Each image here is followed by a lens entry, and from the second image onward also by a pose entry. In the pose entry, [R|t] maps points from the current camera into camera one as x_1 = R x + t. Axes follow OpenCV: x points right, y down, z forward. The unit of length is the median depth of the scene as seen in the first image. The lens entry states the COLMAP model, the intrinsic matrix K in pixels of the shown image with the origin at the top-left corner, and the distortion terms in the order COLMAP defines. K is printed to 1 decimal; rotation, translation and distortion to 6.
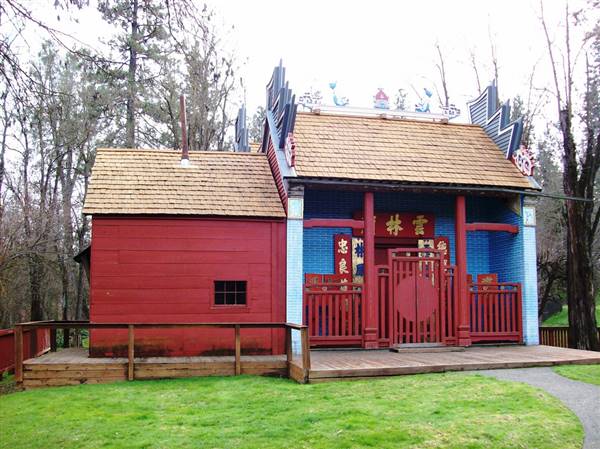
lens RADIAL K [[634.9, 0, 299.4], [0, 634.9, 236.3], [0, 0, 1]] dist [-0.197854, 0.179061]
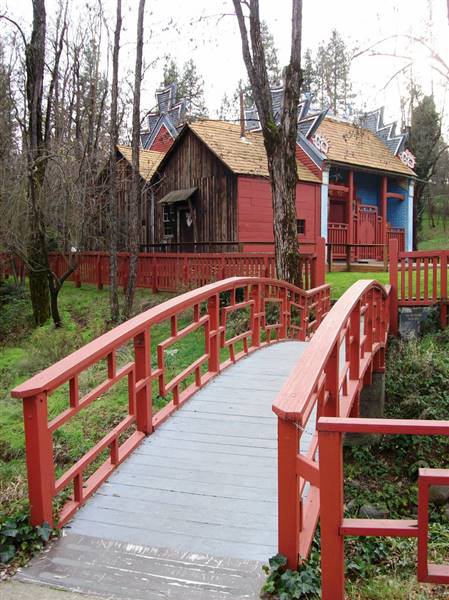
lens RADIAL K [[634.9, 0, 224.5], [0, 634.9, 300.0], [0, 0, 1]] dist [-0.197854, 0.179061]
pose [[0.875553, -0.021879, 0.482627, -0.998649], [-0.068682, 0.983191, 0.169169, 0.010459], [-0.478216, -0.181264, 0.859333, -0.348556]]
